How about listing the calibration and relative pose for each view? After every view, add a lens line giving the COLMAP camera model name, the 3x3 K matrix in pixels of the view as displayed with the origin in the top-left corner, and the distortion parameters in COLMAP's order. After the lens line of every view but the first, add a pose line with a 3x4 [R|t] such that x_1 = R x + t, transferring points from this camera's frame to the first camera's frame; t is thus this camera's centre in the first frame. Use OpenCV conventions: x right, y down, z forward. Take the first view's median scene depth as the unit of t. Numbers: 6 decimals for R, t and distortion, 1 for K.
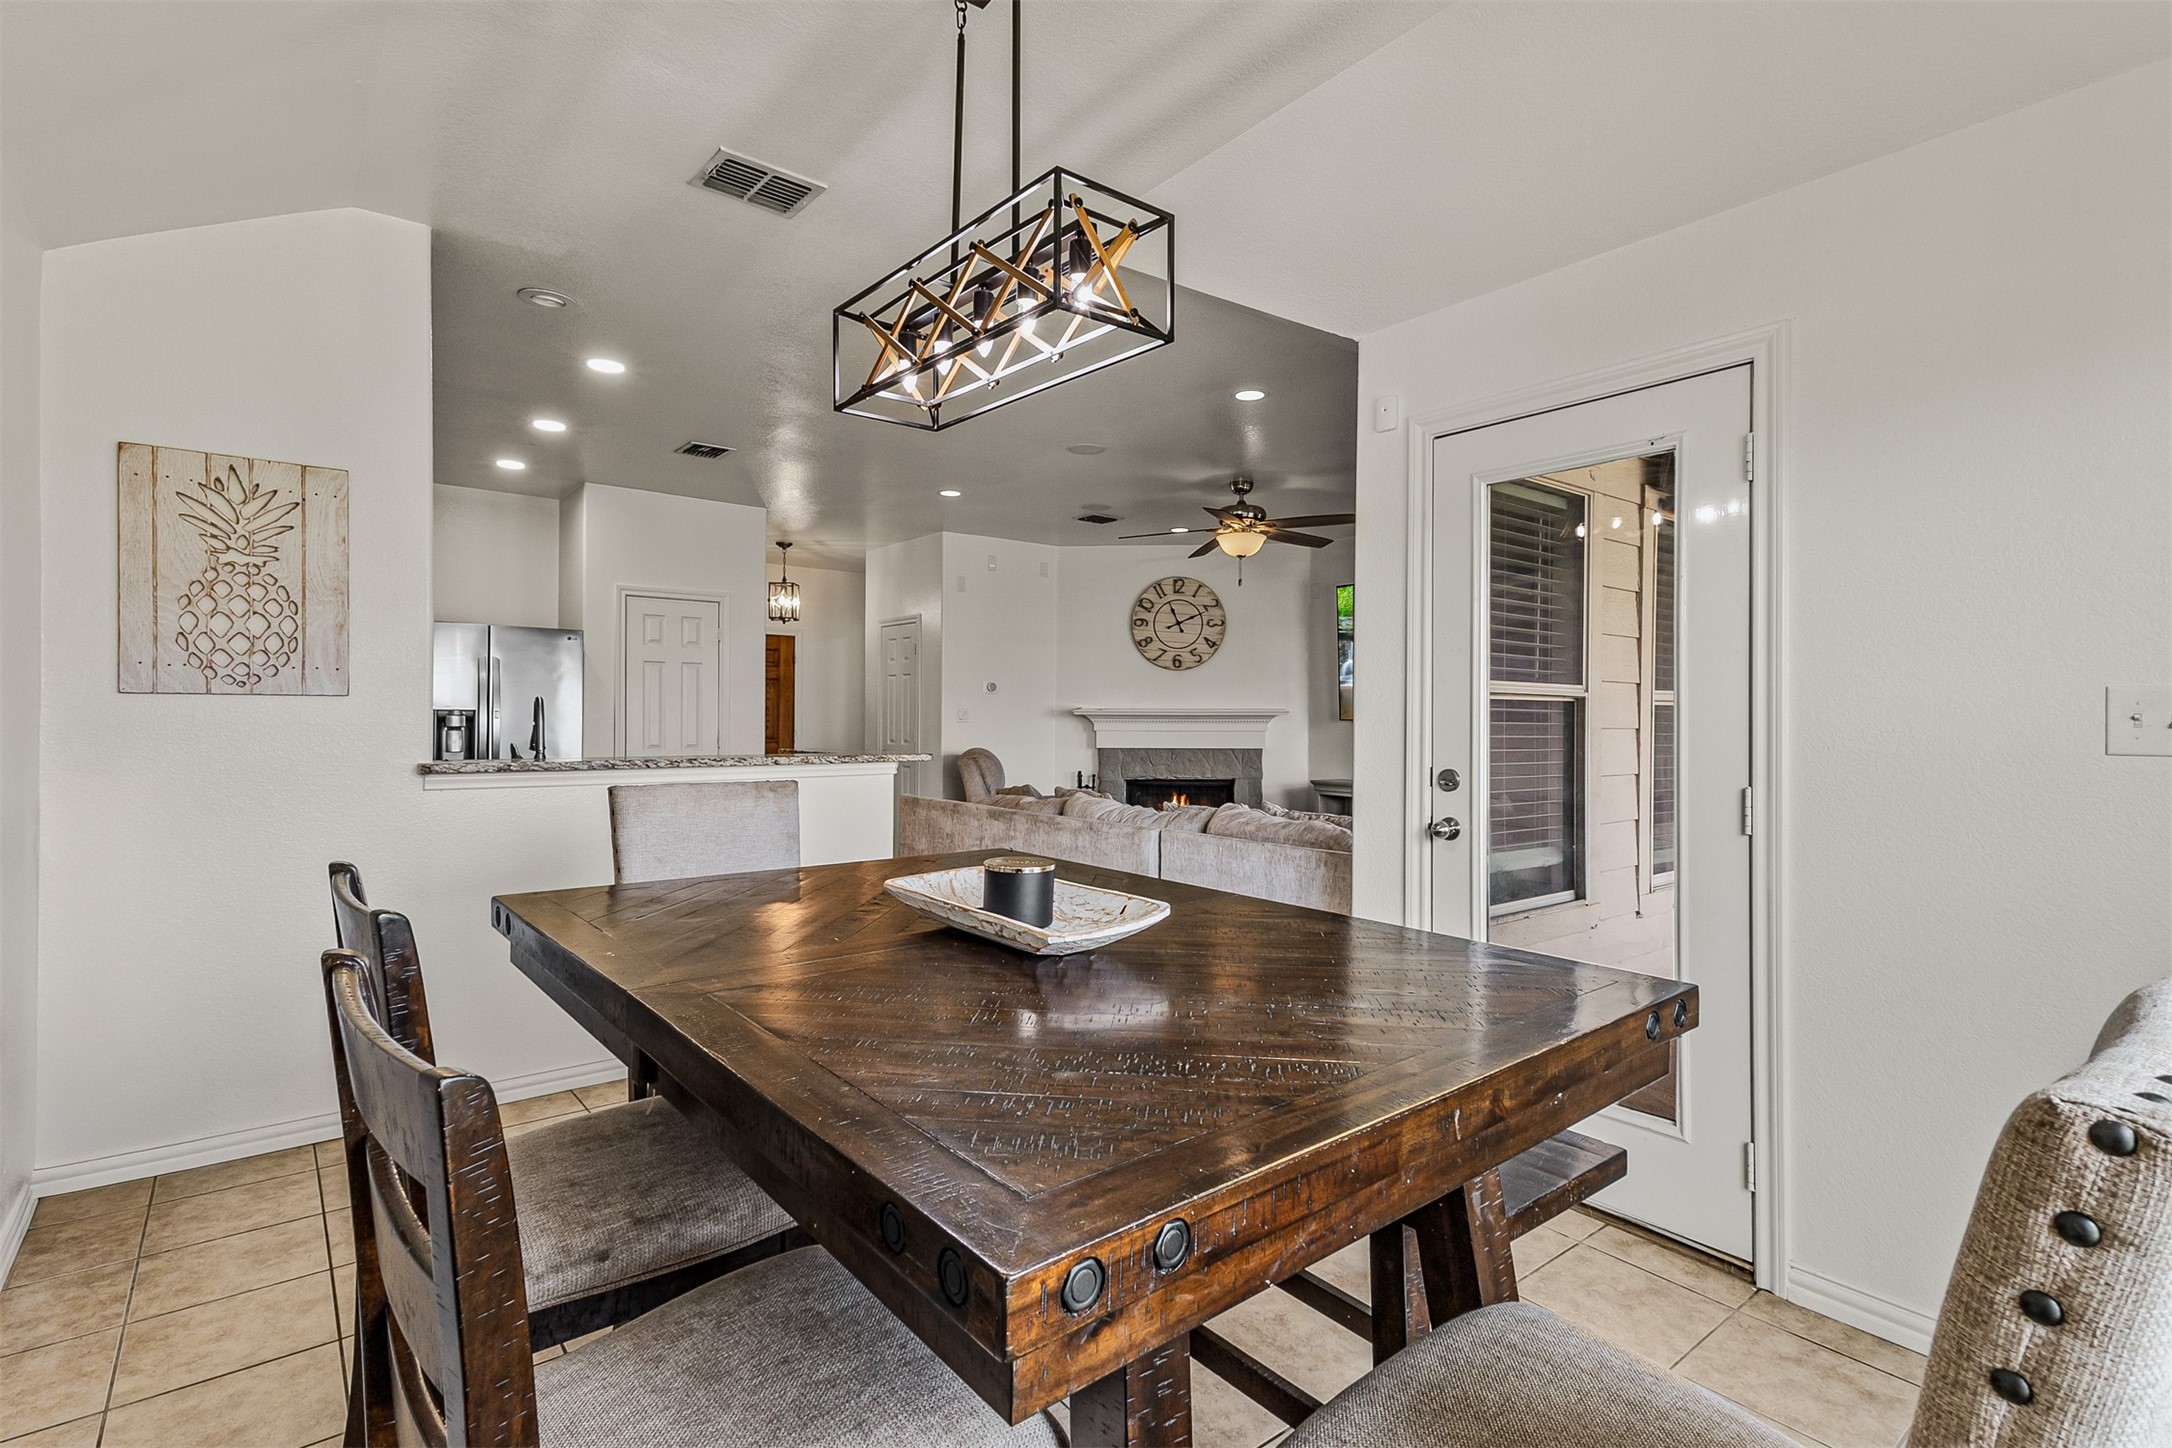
lens RADIAL K [[1034.8, 0, 1085.9], [0, 1034.8, 727.1], [0, 0, 1]] dist [0.019952, -0.001714]
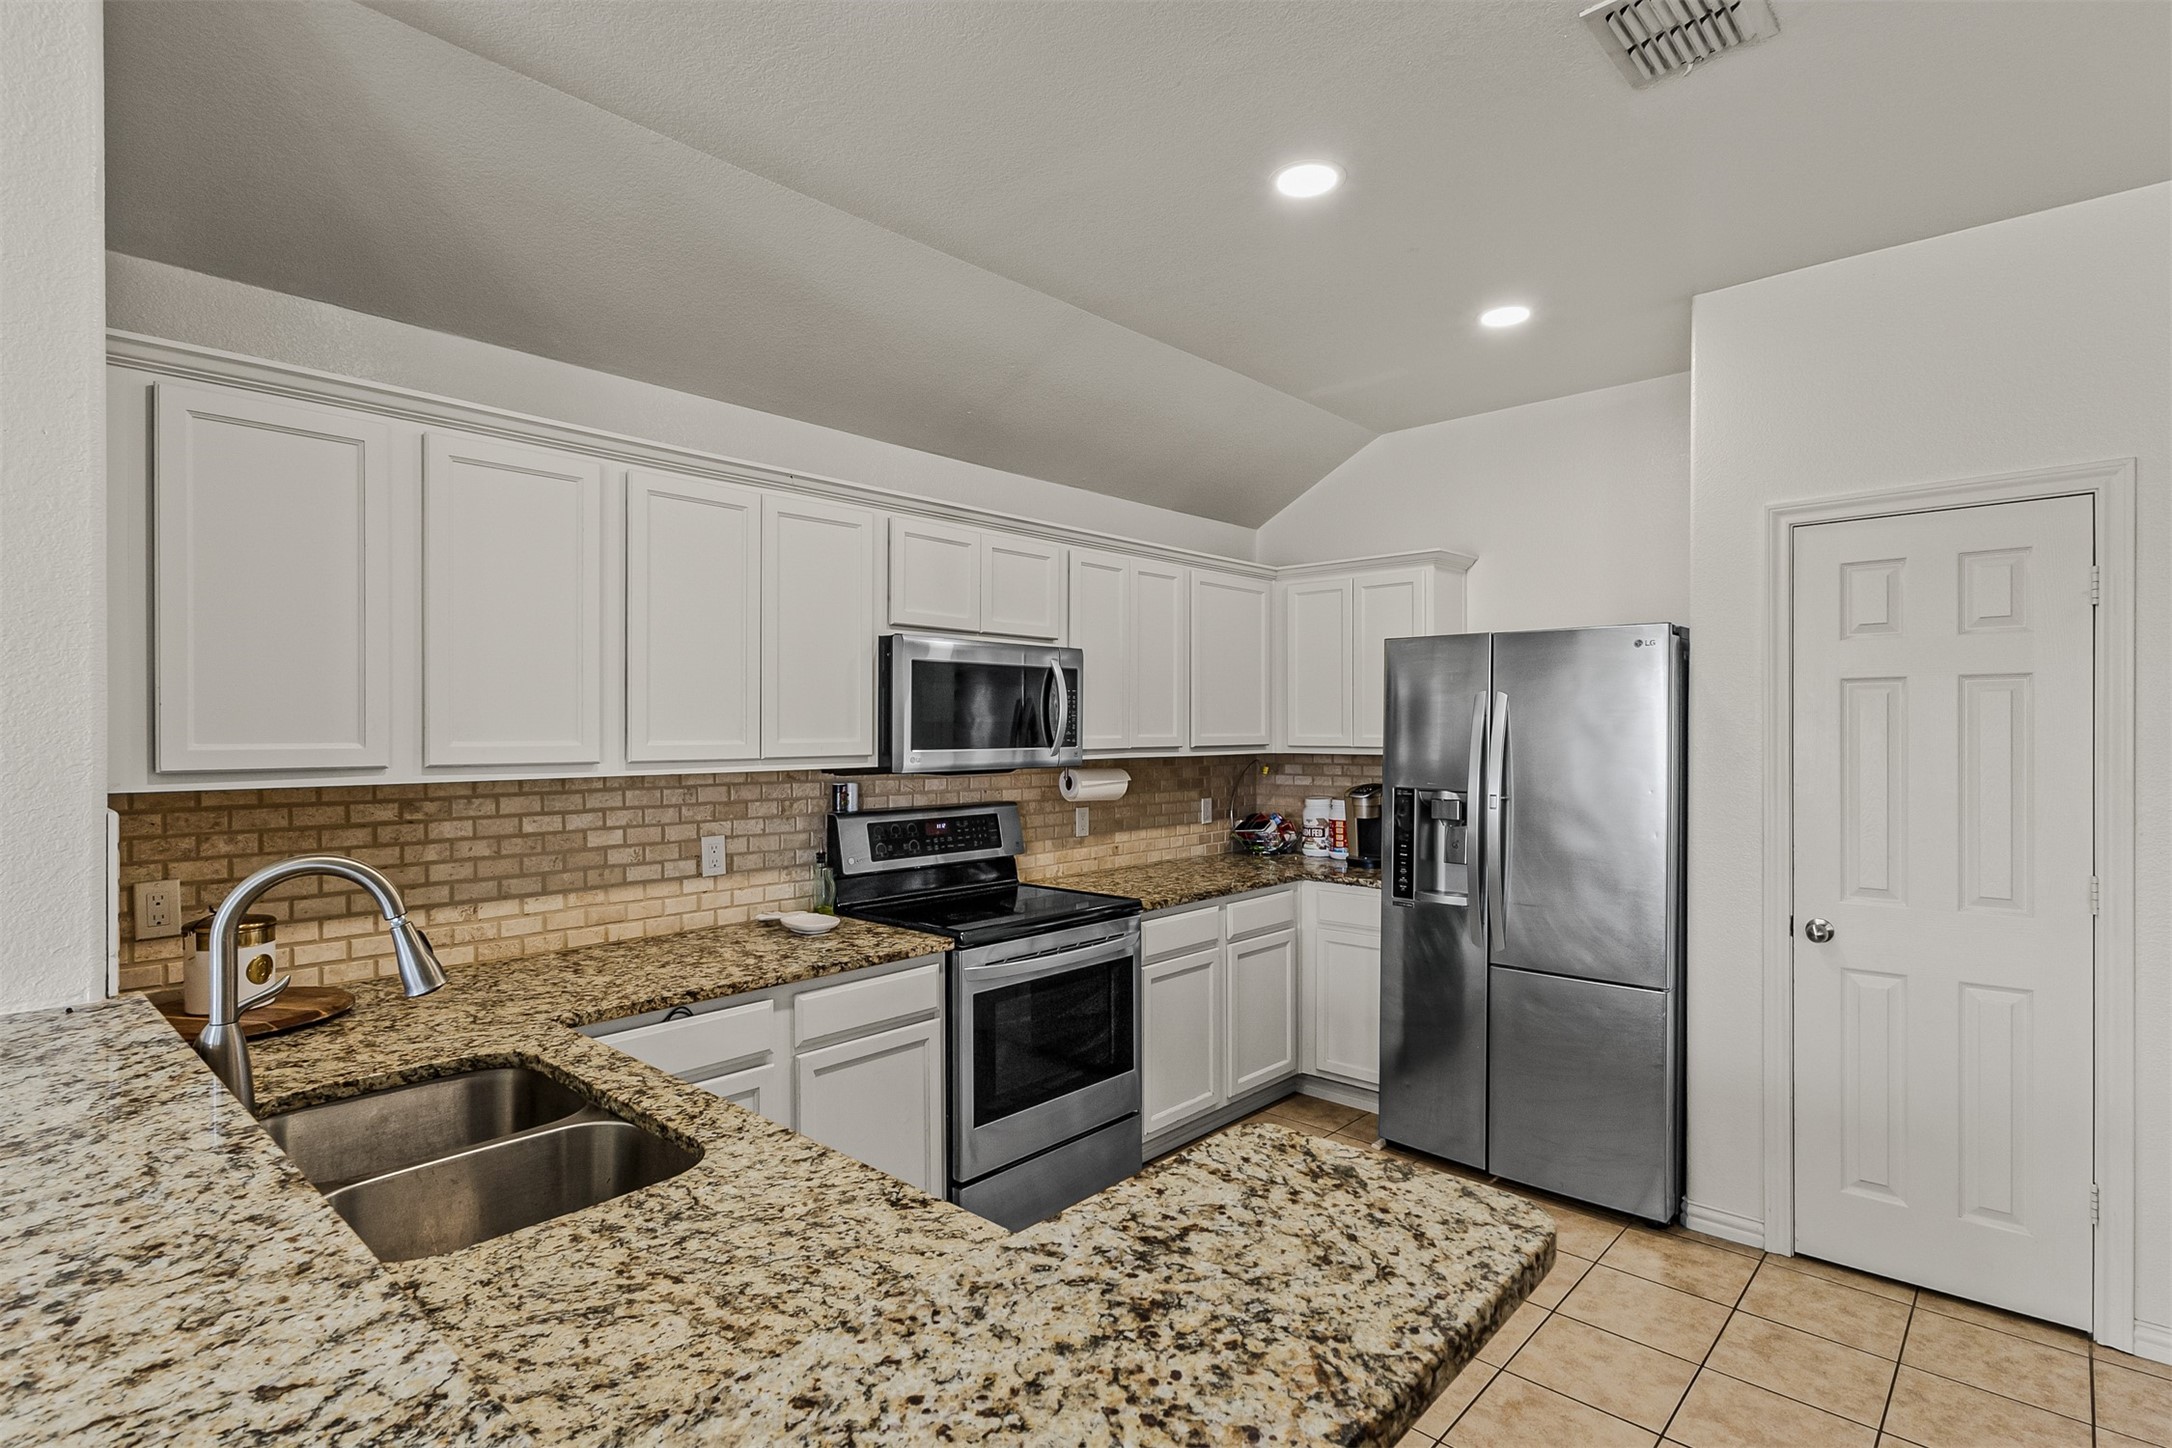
lens RADIAL K [[1065.1, 0, 1097.1], [0, 1065.1, 733.5], [0, 0, 1]] dist [0.013090, -0.002760]
pose [[0.165197, -0.005581, -0.986245, -0.050815], [-0.003876, 0.999973, -0.006307, -0.030999], [0.986253, 0.004864, 0.165171, 0.507932]]
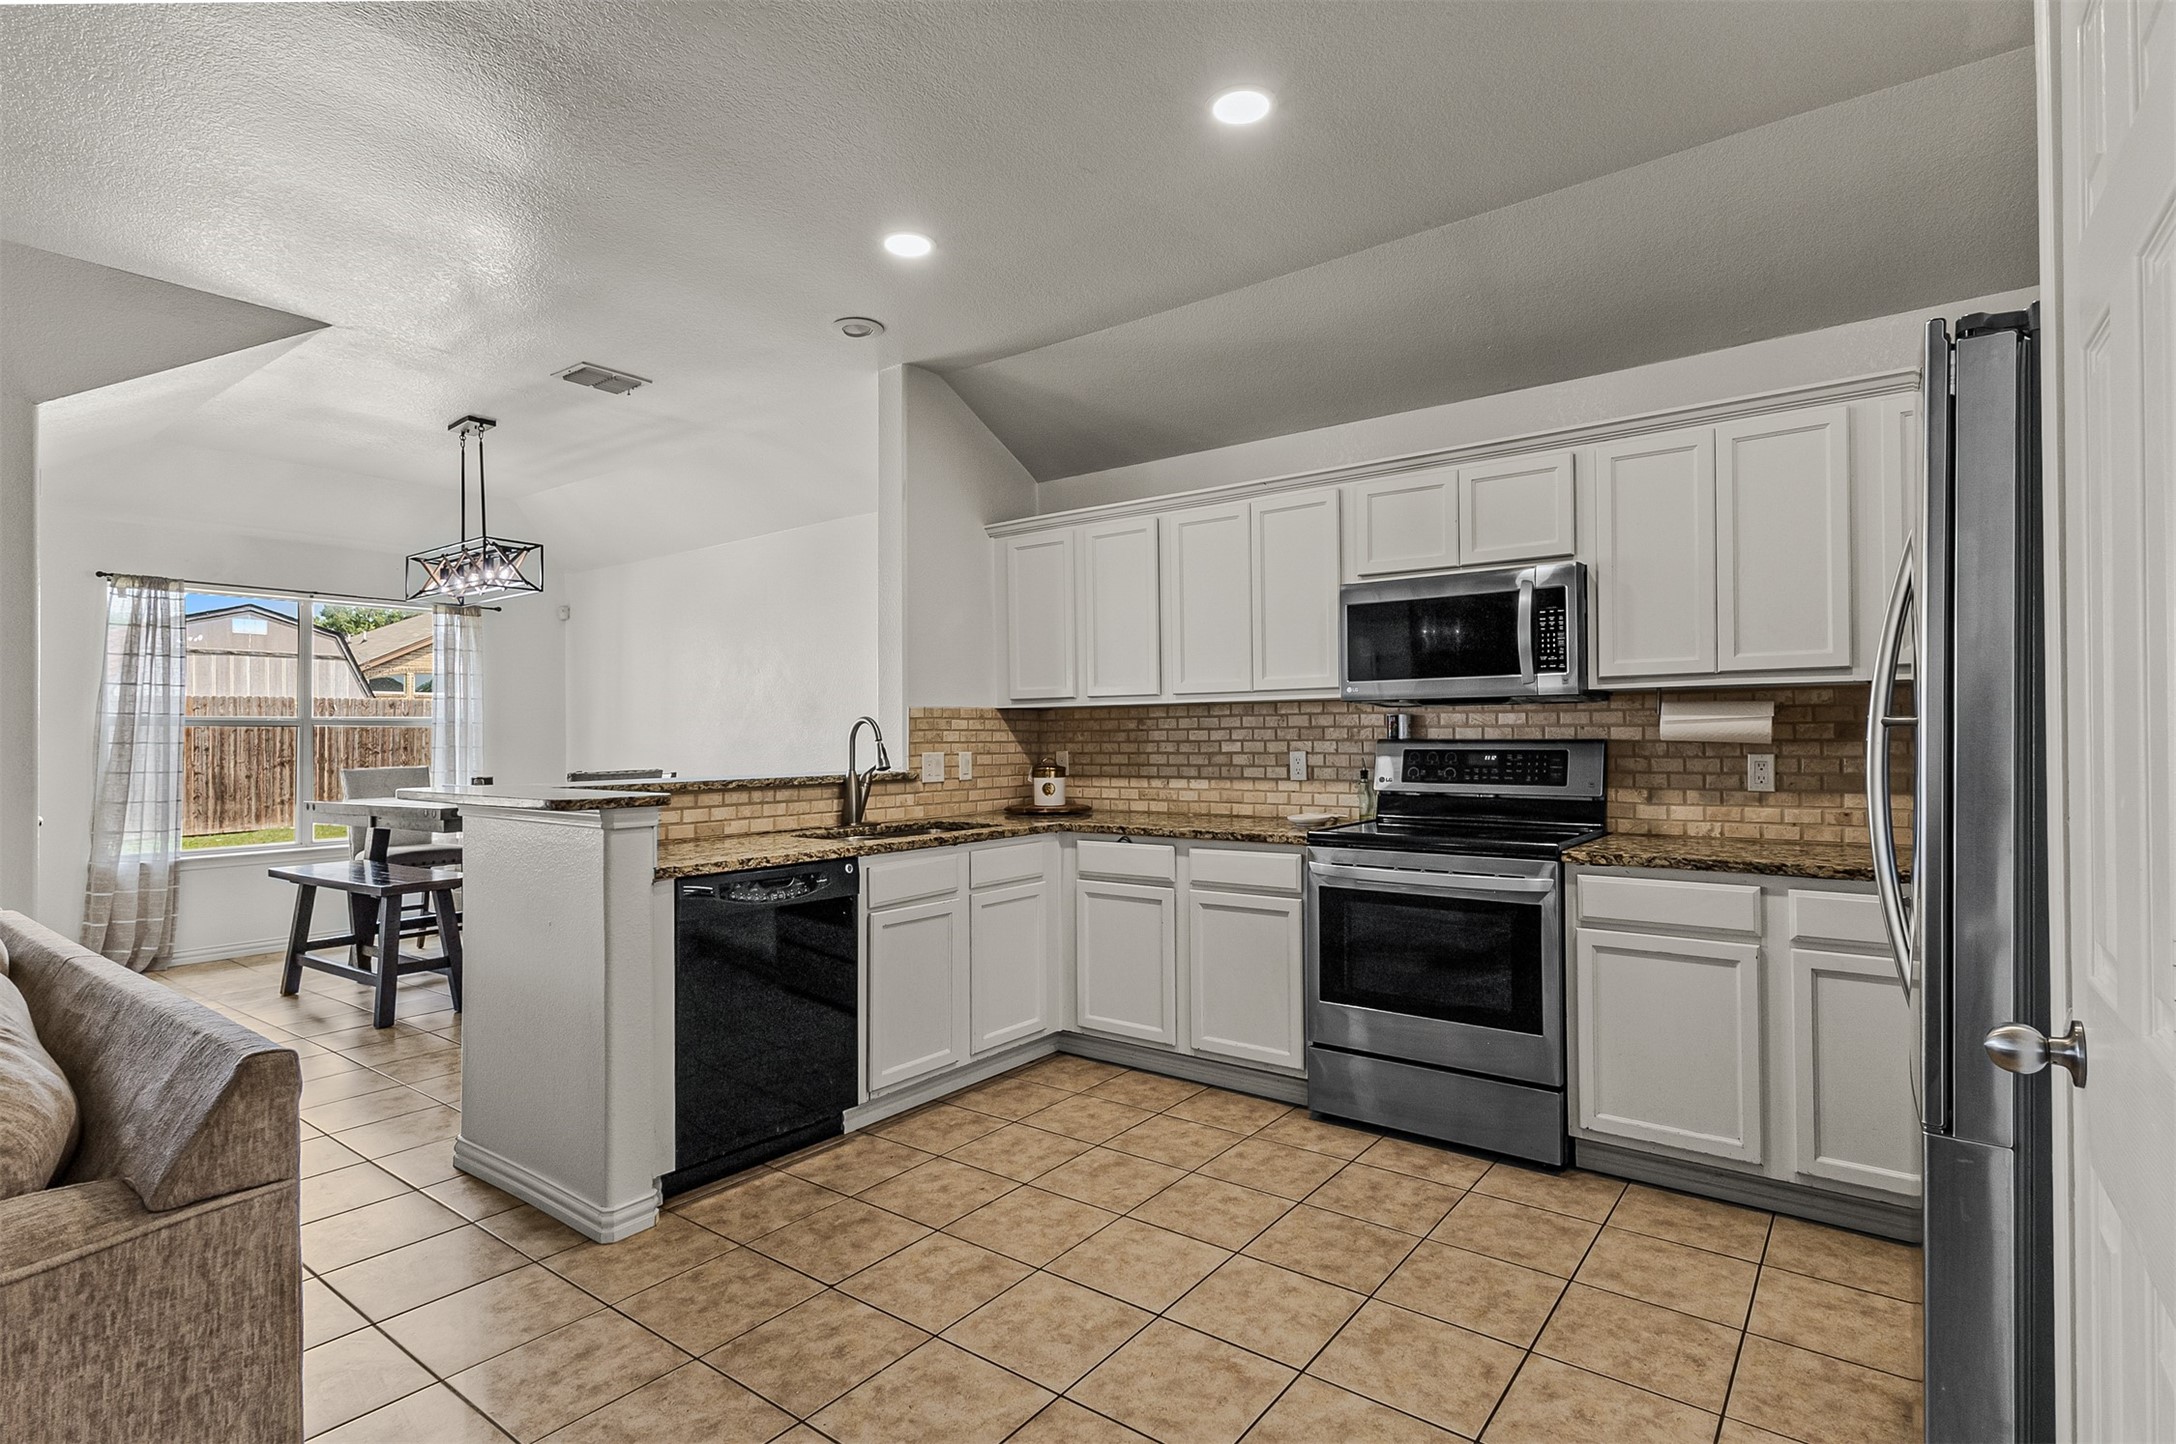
lens RADIAL K [[1067.1, 0, 1088.2], [0, 1067.1, 728.8], [0, 0, 1]] dist [0.013090, -0.002760]
pose [[-0.967935, -0.003859, -0.251172, -0.200997], [-0.003572, 0.999992, -0.001598, -0.008831], [0.251176, -0.000650, -0.967941, 0.870149]]
